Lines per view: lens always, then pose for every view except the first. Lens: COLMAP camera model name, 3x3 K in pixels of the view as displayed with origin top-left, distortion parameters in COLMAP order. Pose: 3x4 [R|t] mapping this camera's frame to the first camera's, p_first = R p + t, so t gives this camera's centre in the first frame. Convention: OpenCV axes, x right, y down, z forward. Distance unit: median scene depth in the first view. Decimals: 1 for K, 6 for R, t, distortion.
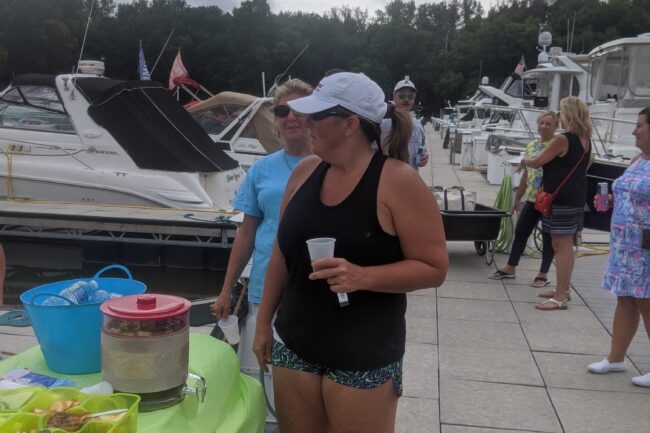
lens RADIAL K [[627.1, 0, 316.3], [0, 627.1, 249.9], [0, 0, 1]] dist [0.009825, -0.105114]
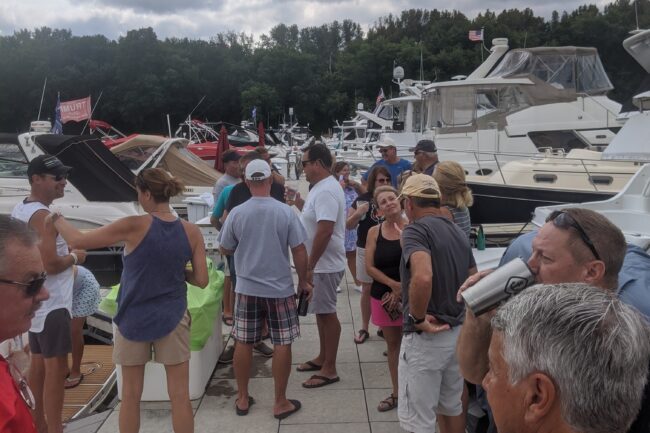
lens RADIAL K [[627.1, 0, 316.3], [0, 627.1, 249.9], [0, 0, 1]] dist [0.009825, -0.105114]
pose [[0.985162, -0.075551, 0.154103, -0.010883], [0.080181, 0.996490, -0.024048, 0.029731], [-0.151746, 0.036047, 0.987762, -0.259307]]
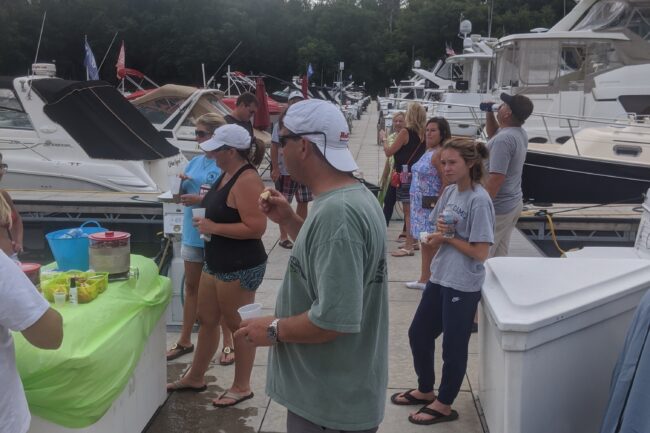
lens RADIAL K [[629.9, 0, 325.1], [0, 629.9, 236.4], [0, 0, 1]] dist [-0.005547, -0.104306]
pose [[0.995799, -0.034386, 0.084860, 0.028110], [0.033450, 0.999363, 0.012426, 0.008853], [-0.085233, -0.009536, 0.996315, -0.120232]]
